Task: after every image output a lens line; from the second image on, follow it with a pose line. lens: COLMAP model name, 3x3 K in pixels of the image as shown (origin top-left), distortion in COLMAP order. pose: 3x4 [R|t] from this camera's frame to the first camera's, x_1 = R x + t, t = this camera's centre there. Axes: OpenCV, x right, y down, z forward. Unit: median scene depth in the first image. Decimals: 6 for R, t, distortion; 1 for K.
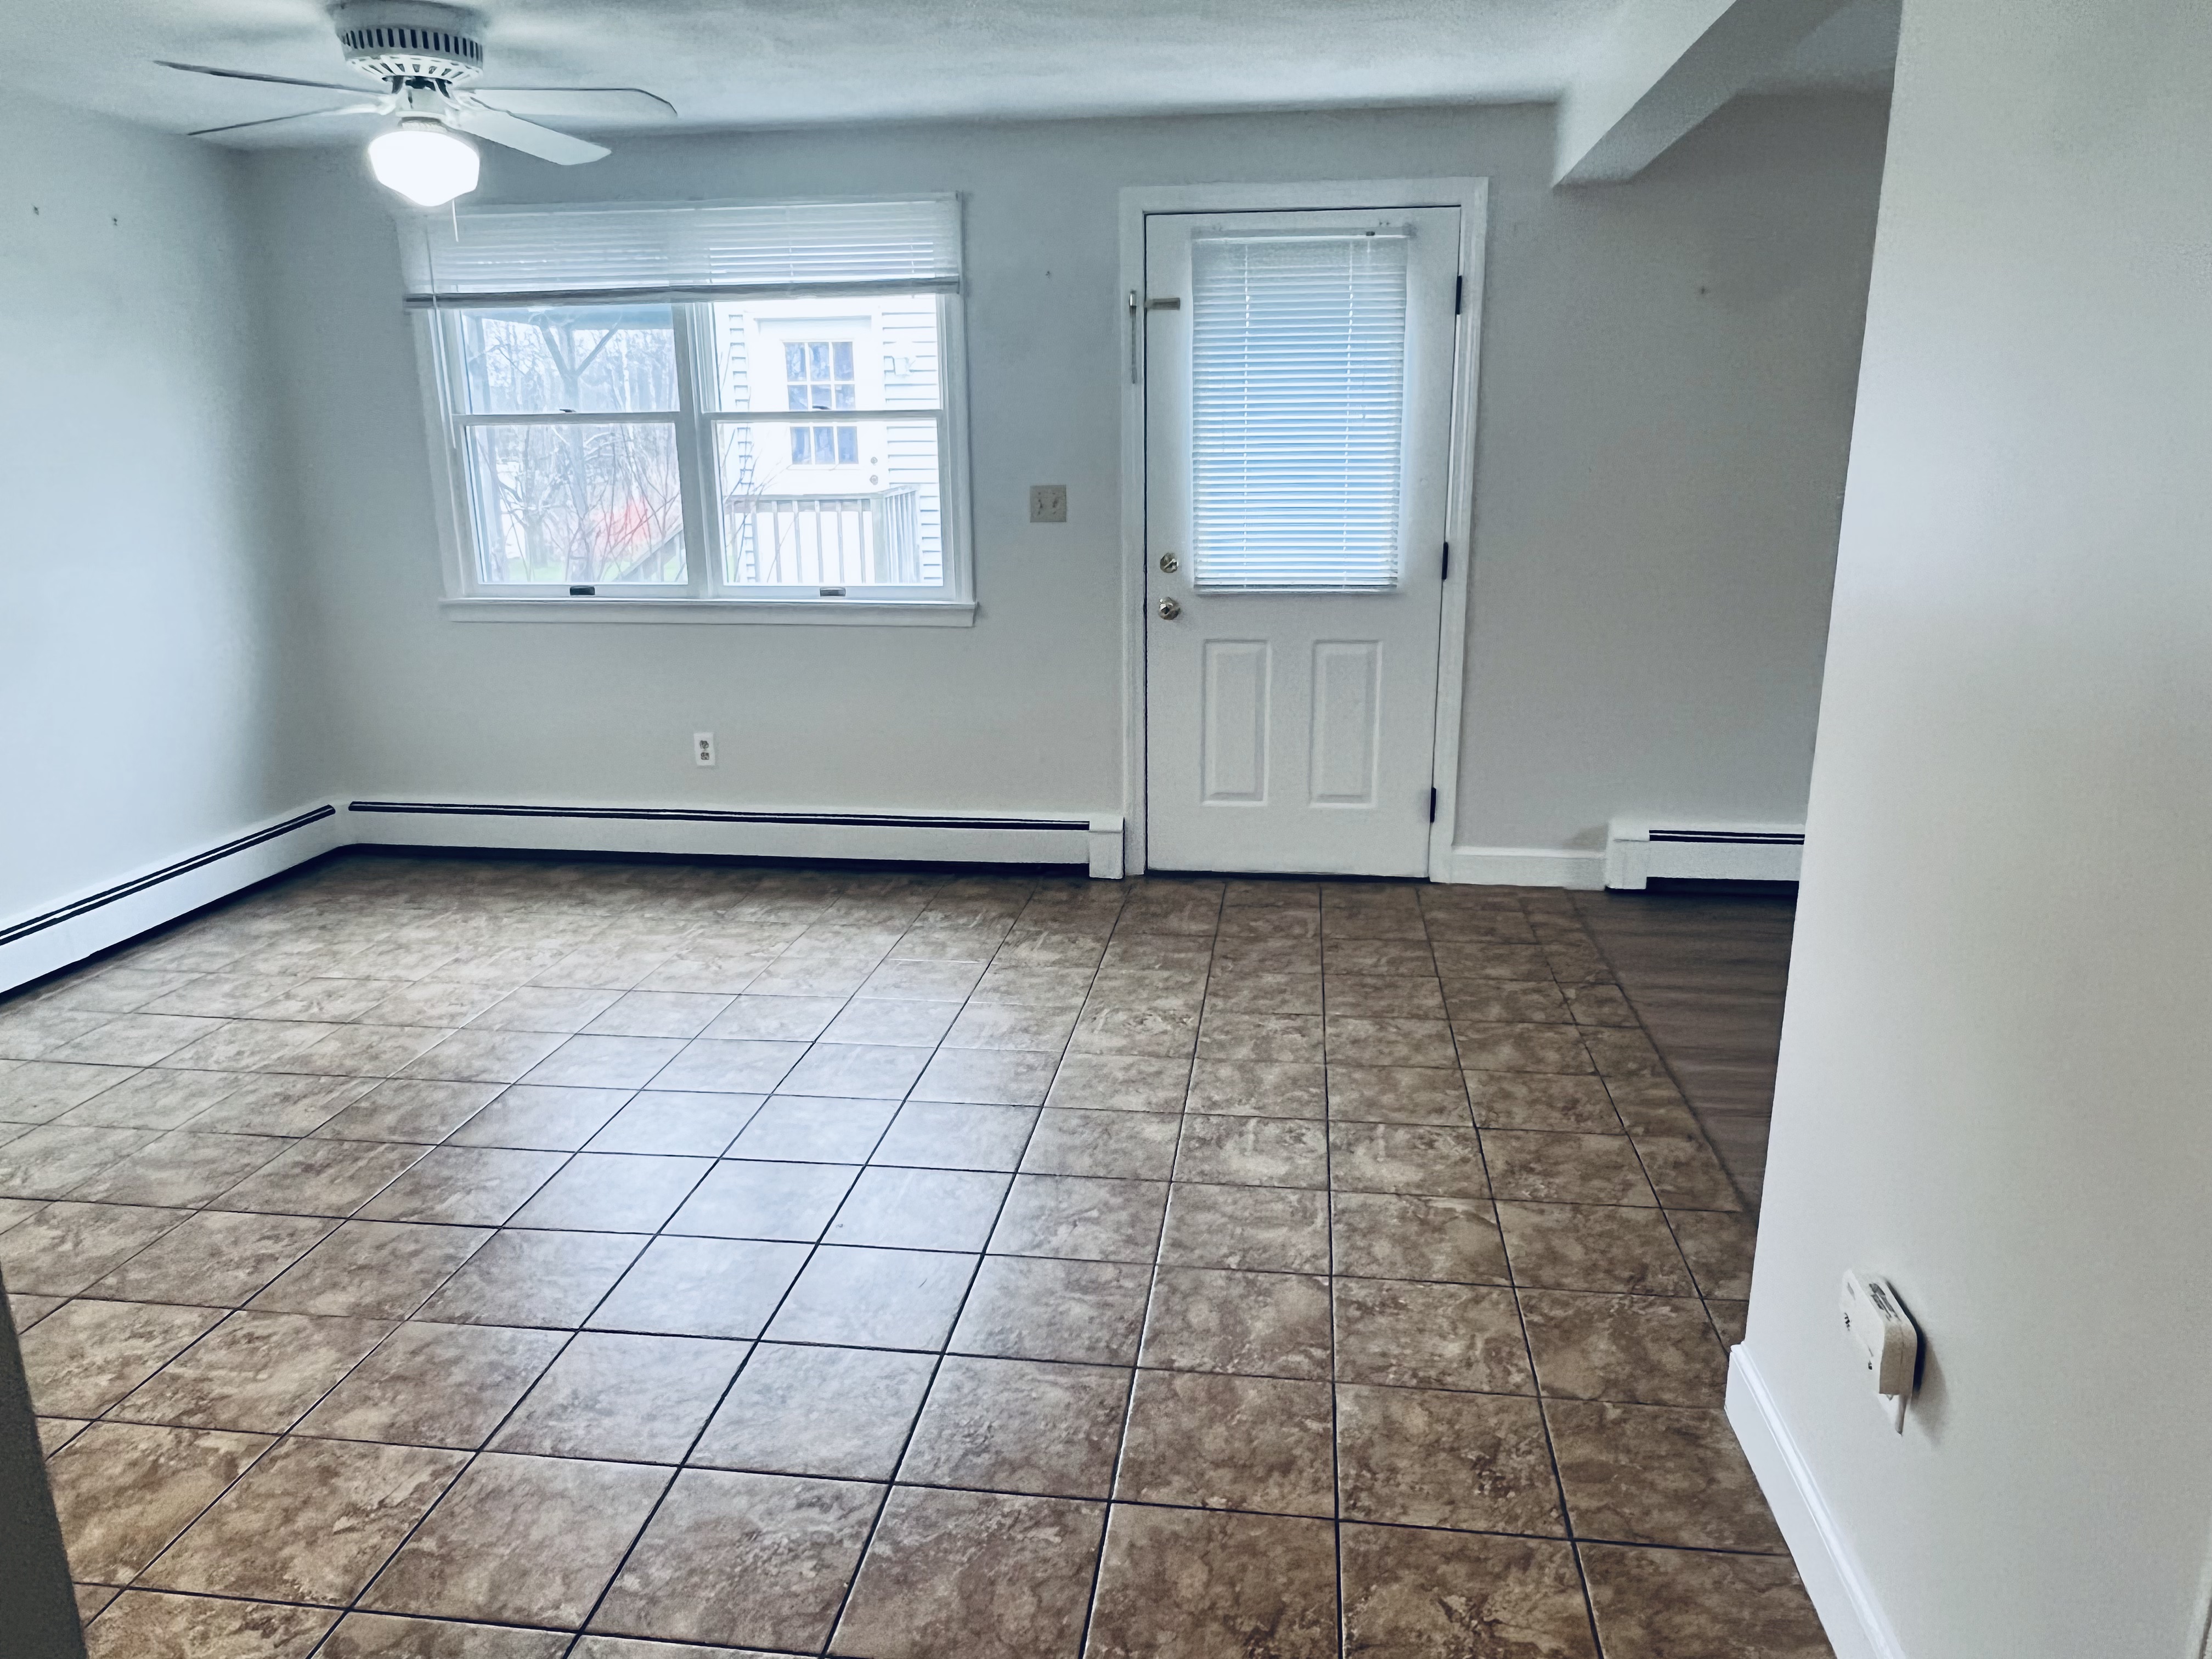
lens RADIAL K [[1491.8, 0, 1110.2], [0, 1491.8, 835.0], [0, 0, 1]] dist [-0.001569, -0.004086]
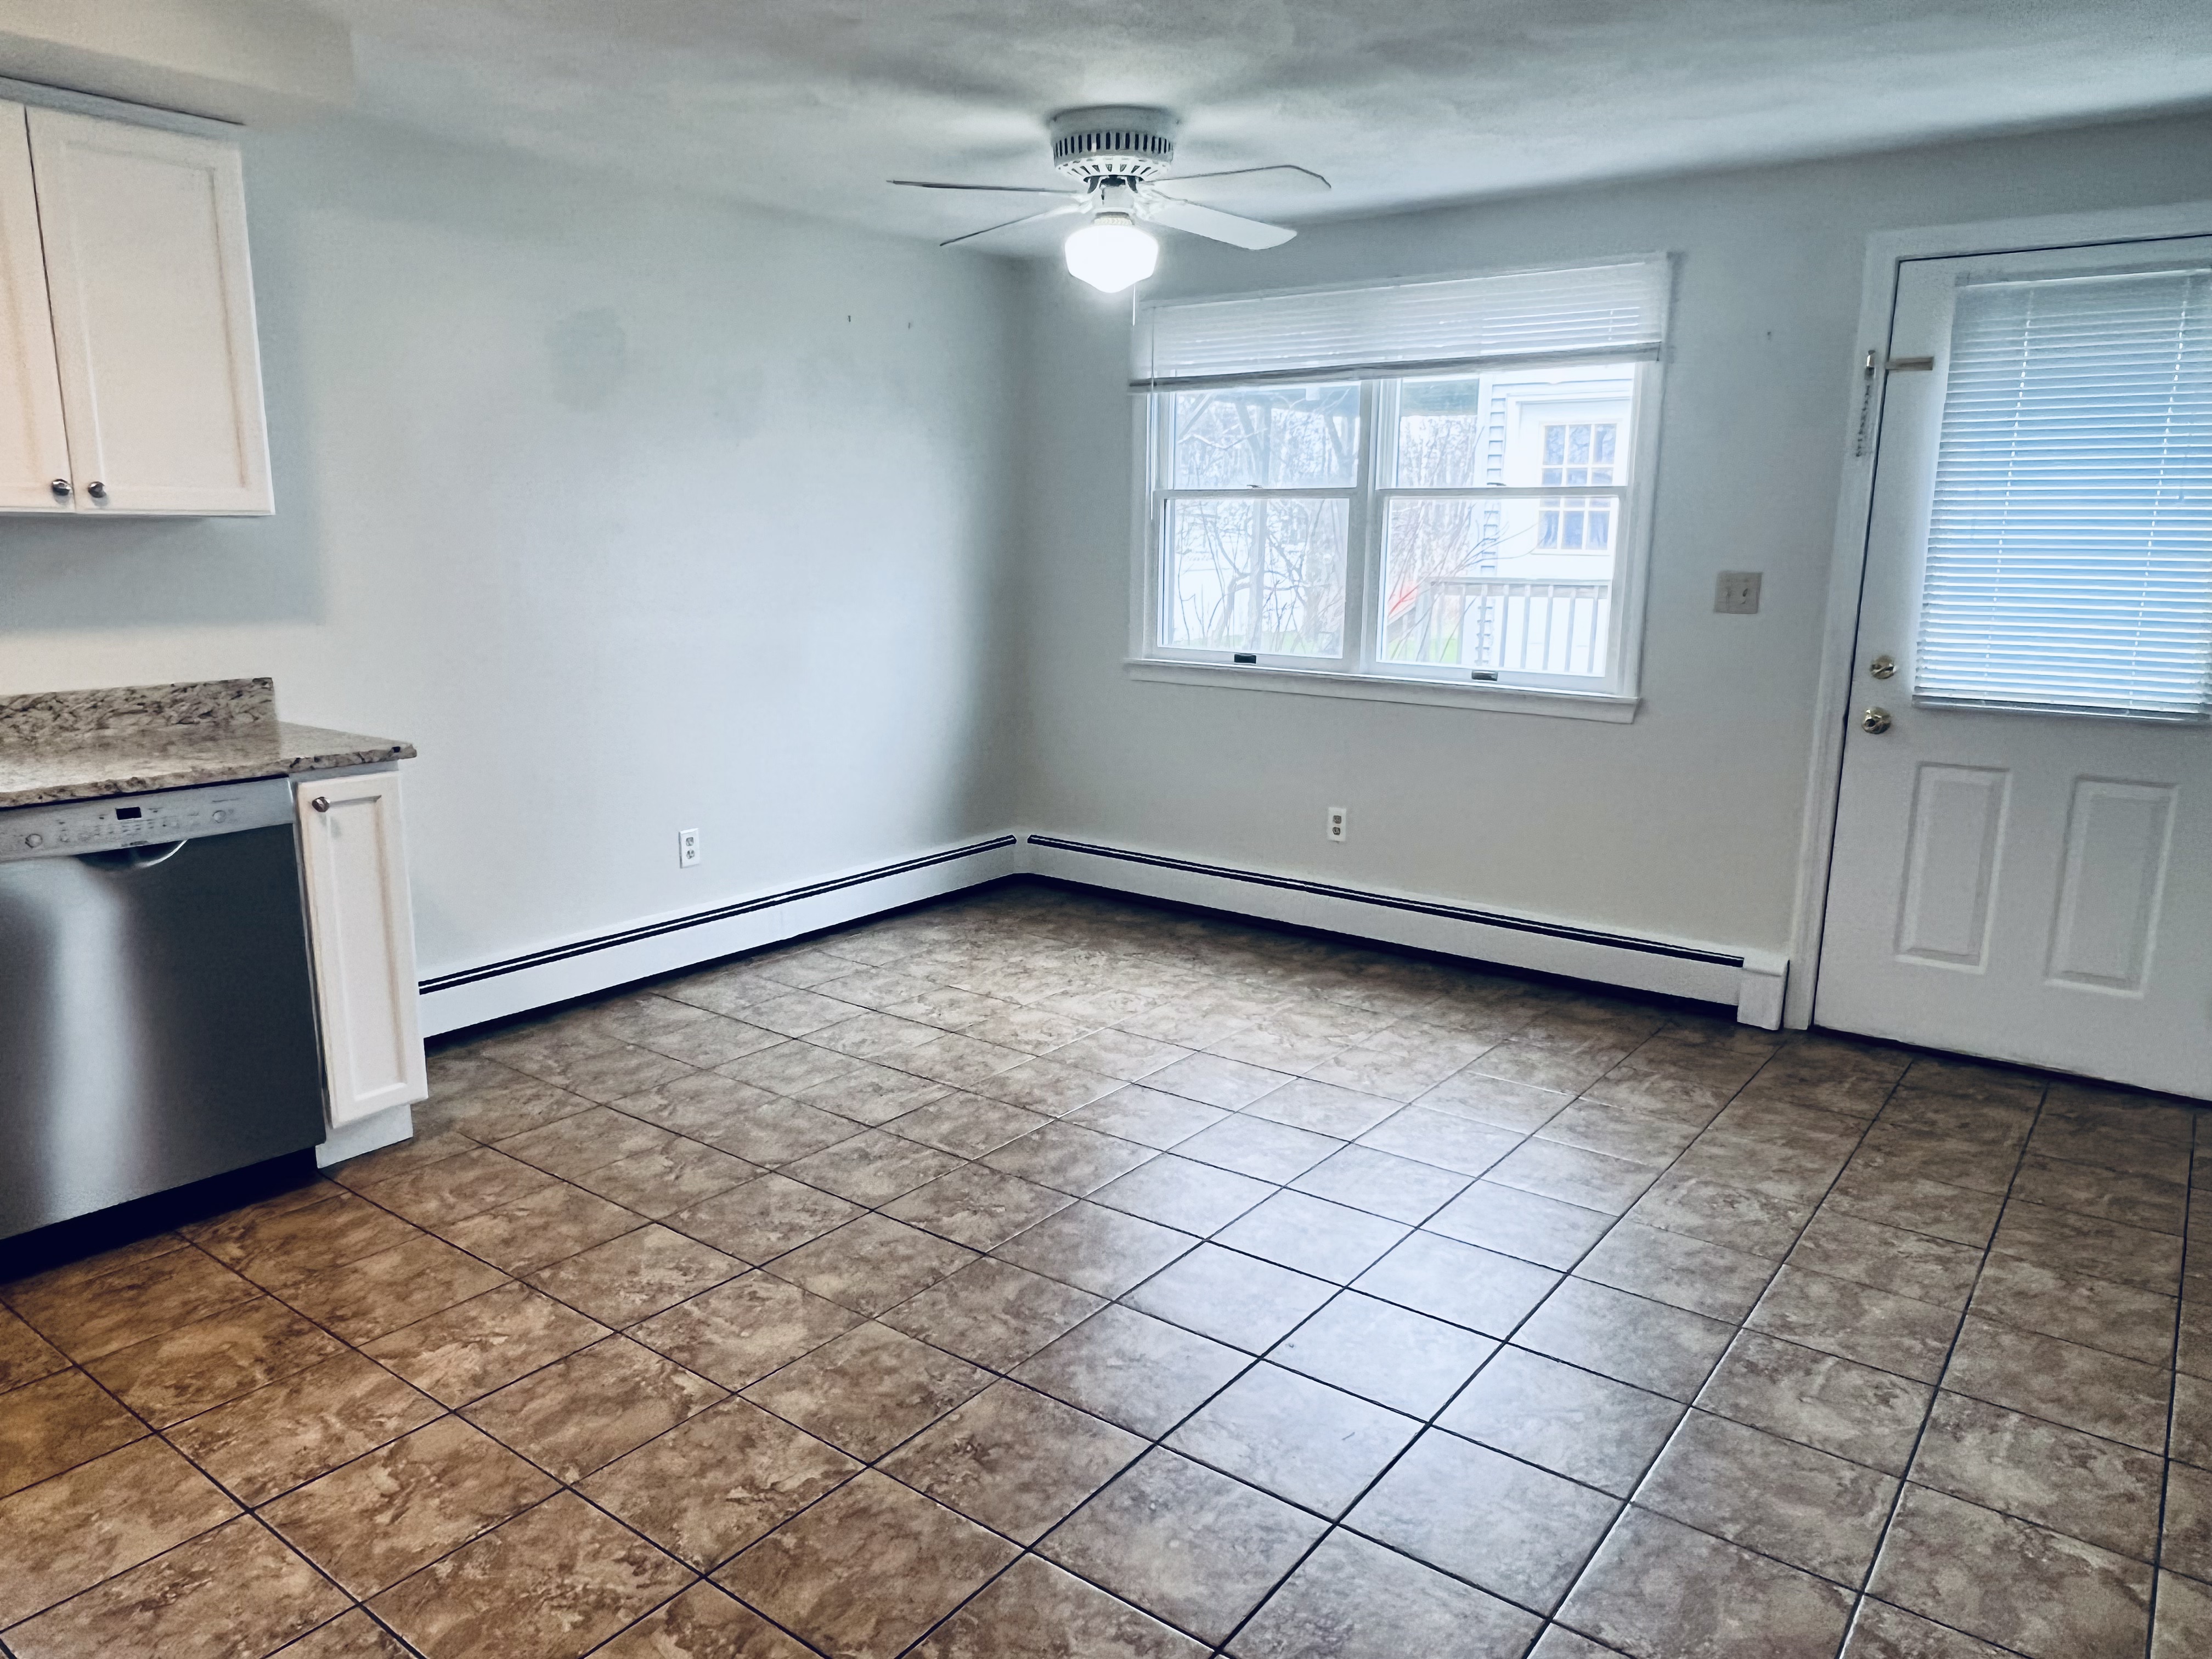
lens RADIAL K [[1495.2, 0, 1088.1], [0, 1495.2, 831.1], [0, 0, 1]] dist [0.001664, -0.007064]
pose [[0.866663, 0.116491, -0.485103, 0.090189], [-0.144457, 0.989298, -0.020515, -0.011956], [0.477521, 0.087856, 0.874217, 0.074959]]
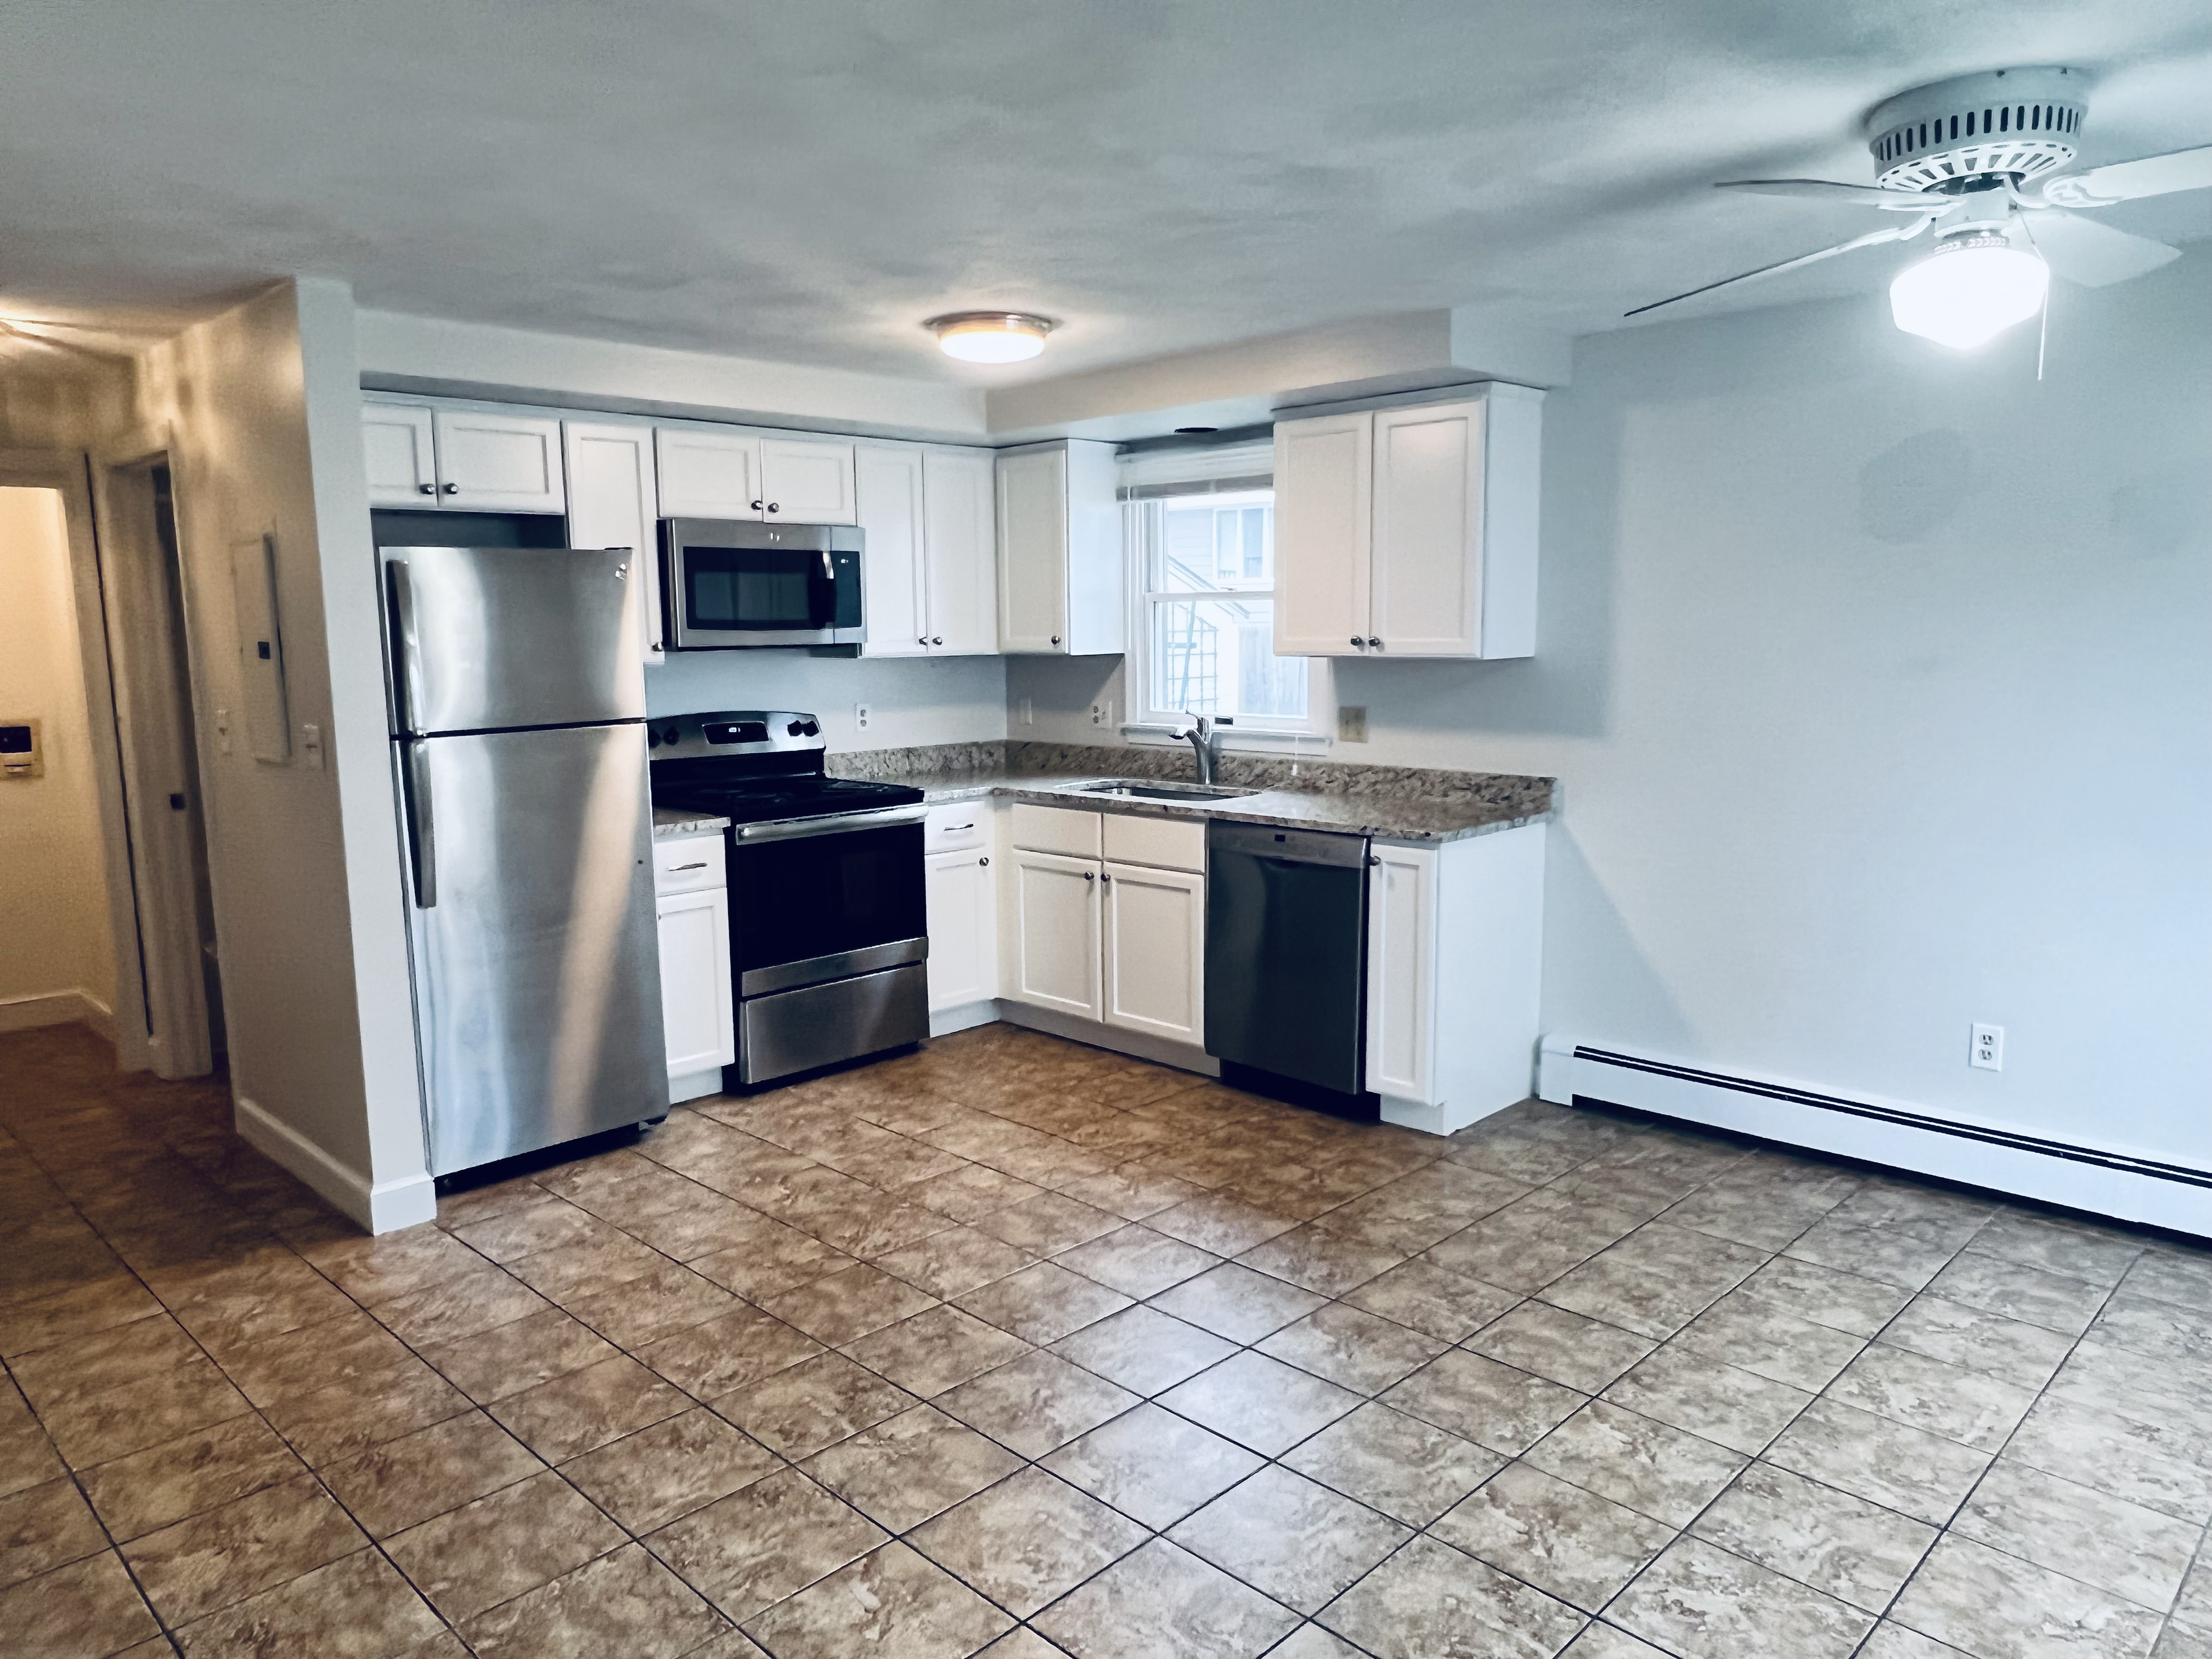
lens RADIAL K [[1495.2, 0, 1088.1], [0, 1495.2, 831.1], [0, 0, 1]] dist [0.001664, -0.007064]
pose [[-0.607538, 0.129278, -0.783700, 0.366399], [-0.185608, 0.936242, 0.298328, -0.306280], [0.772300, 0.326707, -0.544808, 1.032220]]
